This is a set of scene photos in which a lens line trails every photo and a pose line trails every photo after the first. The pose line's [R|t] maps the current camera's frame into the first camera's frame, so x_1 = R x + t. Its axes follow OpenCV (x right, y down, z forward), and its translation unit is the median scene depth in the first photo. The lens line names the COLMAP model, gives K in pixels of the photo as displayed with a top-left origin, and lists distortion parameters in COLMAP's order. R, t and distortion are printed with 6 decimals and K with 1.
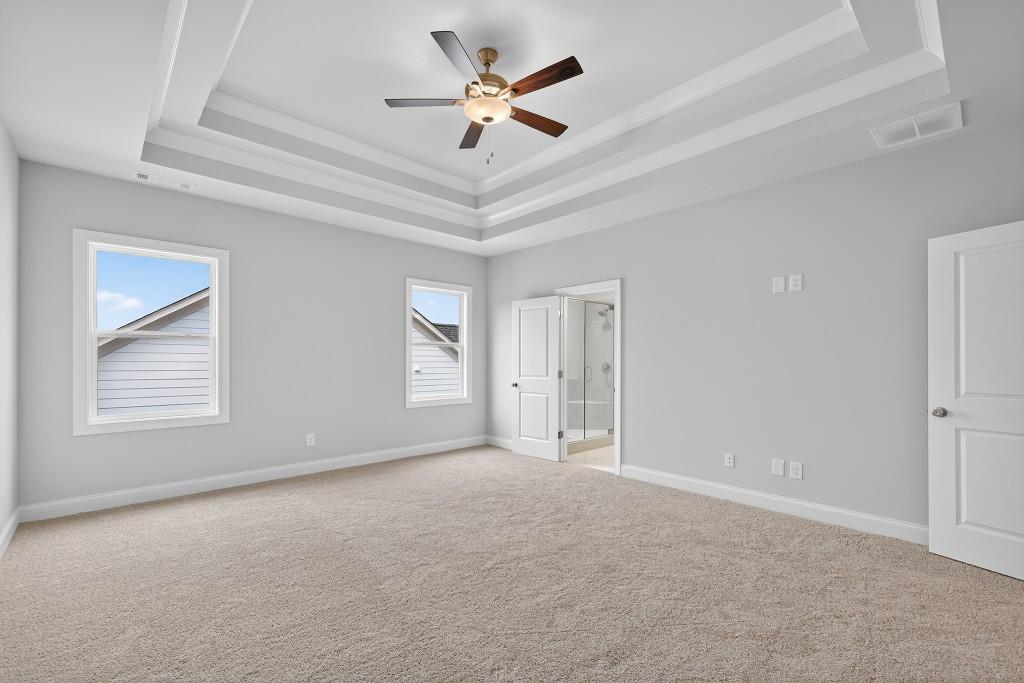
lens RADIAL K [[434.6, 0, 499.3], [0, 434.6, 340.7], [0, 0, 1]] dist [-0.008795, -0.000465]
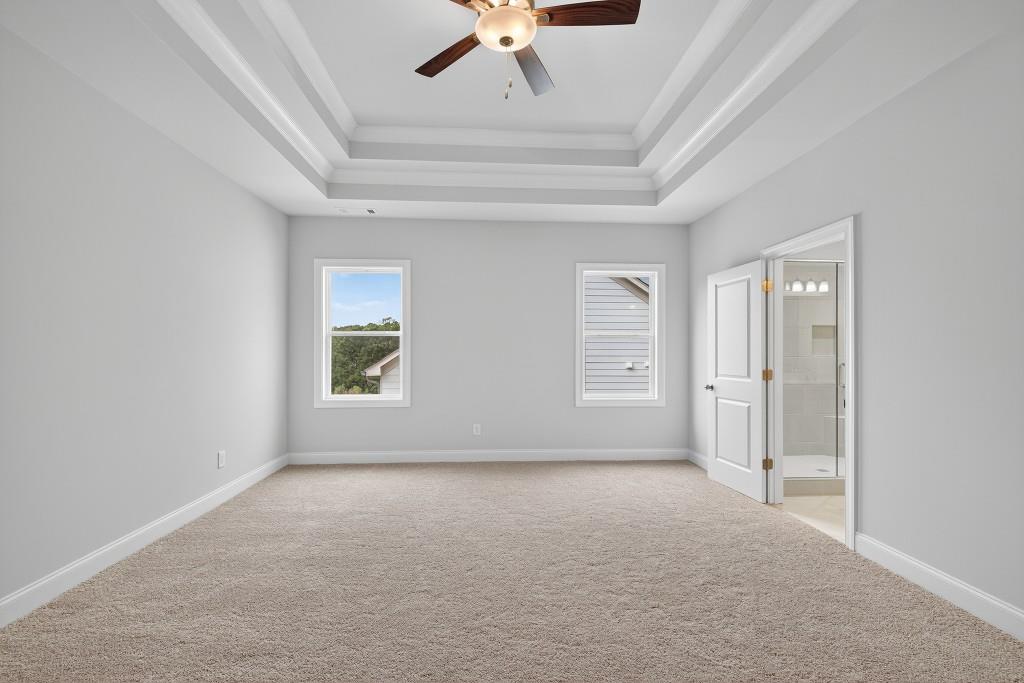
lens RADIAL K [[424.2, 0, 511.5], [0, 424.2, 339.1], [0, 0, 1]] dist [-0.000221, -0.000530]
pose [[0.774018, -0.020587, -0.632828, 0.264546], [0.026860, 0.999639, 0.000334, 0.010717], [0.632593, -0.017256, 0.774292, 0.245138]]
